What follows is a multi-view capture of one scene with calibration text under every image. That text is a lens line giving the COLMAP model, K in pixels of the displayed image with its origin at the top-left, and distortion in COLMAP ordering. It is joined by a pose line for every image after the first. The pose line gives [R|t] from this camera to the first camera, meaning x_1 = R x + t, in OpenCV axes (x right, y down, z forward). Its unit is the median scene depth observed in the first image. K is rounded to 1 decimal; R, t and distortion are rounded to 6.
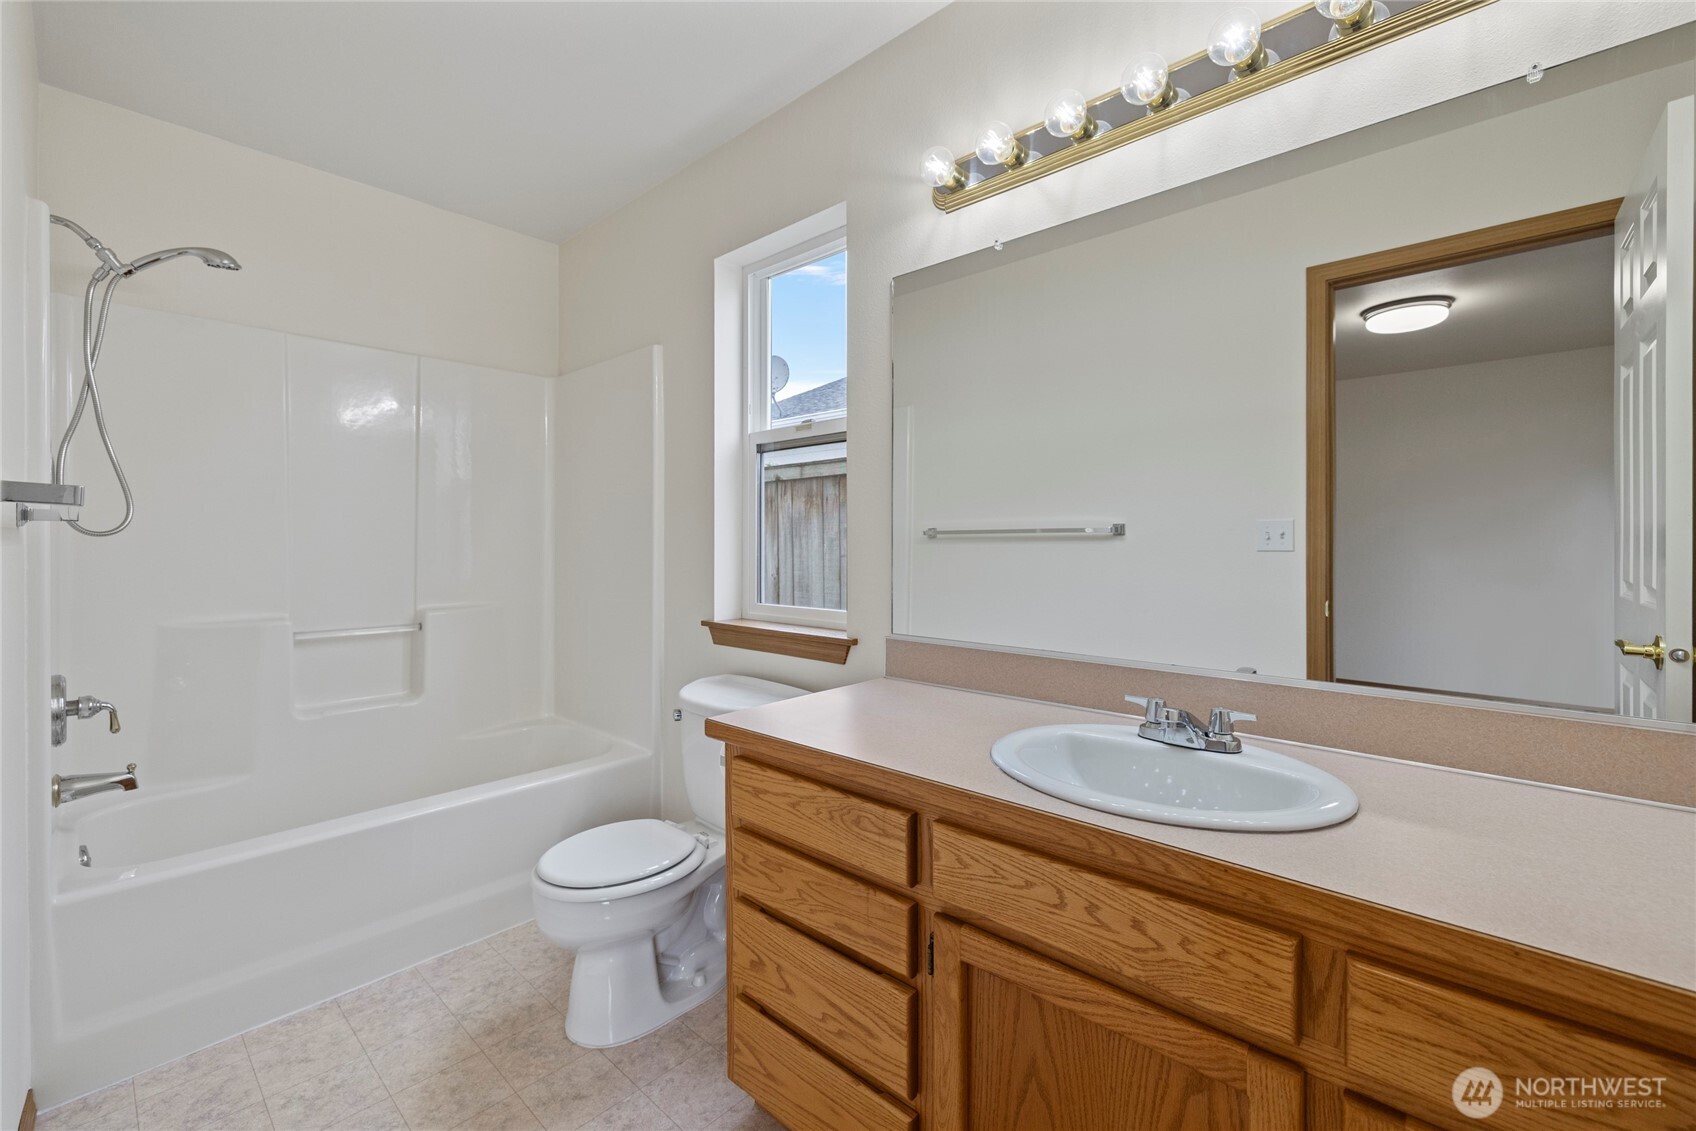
lens RADIAL K [[717.1, 0, 839.7], [0, 717.1, 555.6], [0, 0, 1]] dist [0.002575, -0.000517]
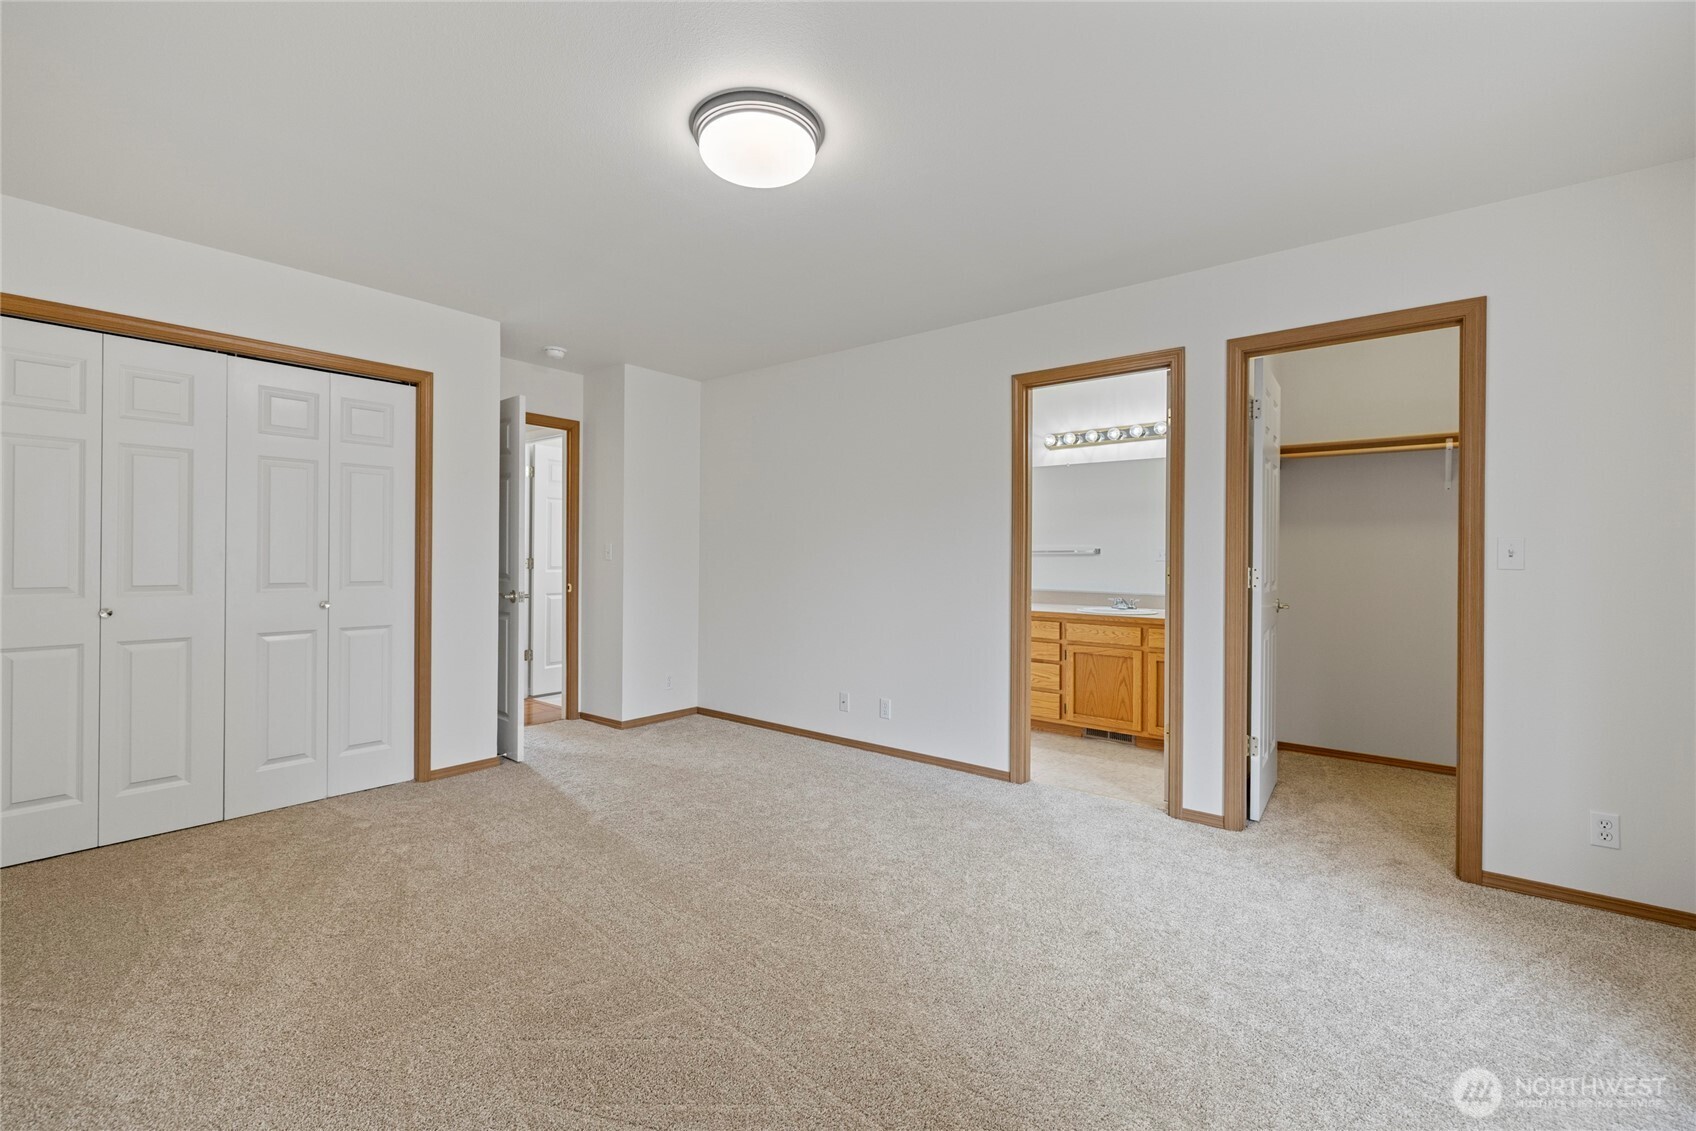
lens RADIAL K [[717.1, 0, 855.2], [0, 717.1, 563.3], [0, 0, 1]] dist [0.002575, -0.000517]
pose [[0.997291, 0.002244, 0.073521, -1.422947], [-0.001720, 0.999973, -0.007190, 0.046876], [-0.073535, 0.007044, 0.997268, -3.142925]]
